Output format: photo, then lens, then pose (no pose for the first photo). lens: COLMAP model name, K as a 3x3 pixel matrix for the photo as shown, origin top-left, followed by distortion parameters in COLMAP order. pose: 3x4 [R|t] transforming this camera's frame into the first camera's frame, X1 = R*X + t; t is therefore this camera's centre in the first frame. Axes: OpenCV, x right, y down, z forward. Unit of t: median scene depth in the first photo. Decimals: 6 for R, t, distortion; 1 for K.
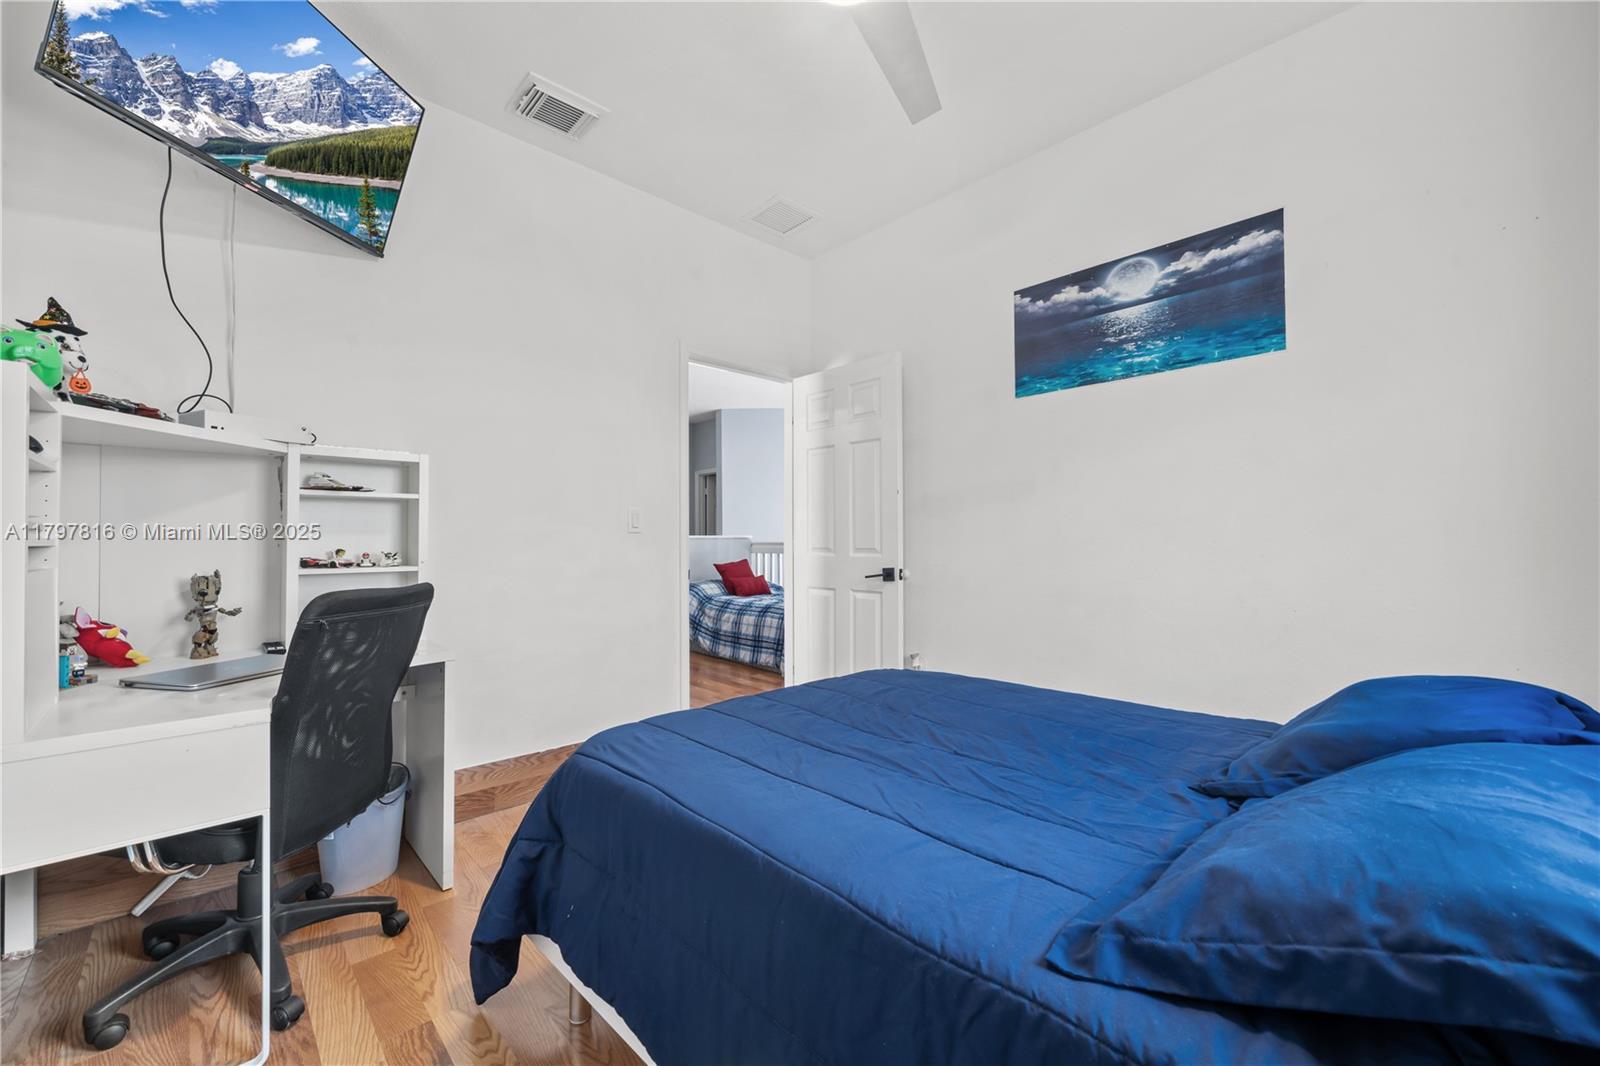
lens RADIAL K [[636.5, 0, 795.8], [0, 636.5, 527.8], [0, 0, 1]] dist [-0.000779, -0.000057]
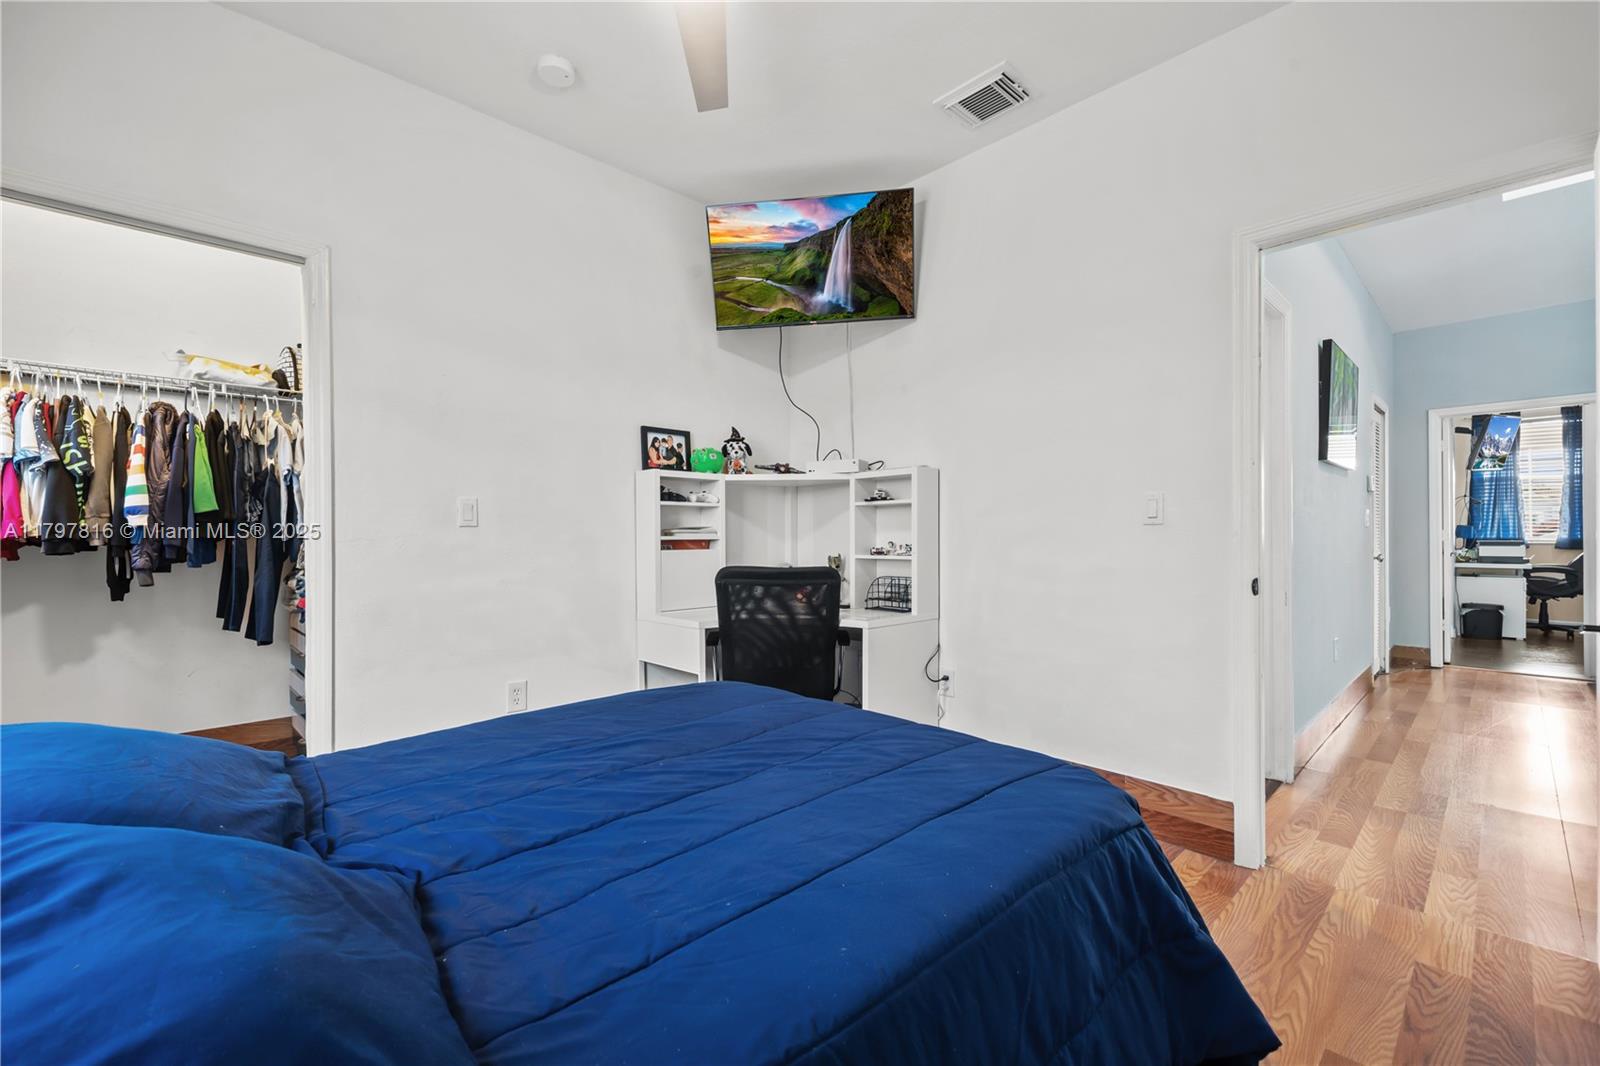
lens RADIAL K [[685.9, 0, 800.0], [0, 685.9, 533.0], [0, 0, 1]] dist [0.000577, 0.000002]
pose [[0.002391, -0.001513, -0.999996, 0.845816], [0.028792, 0.999584, -0.001444, 0.010975], [0.999583, -0.028789, 0.002434, 0.853617]]
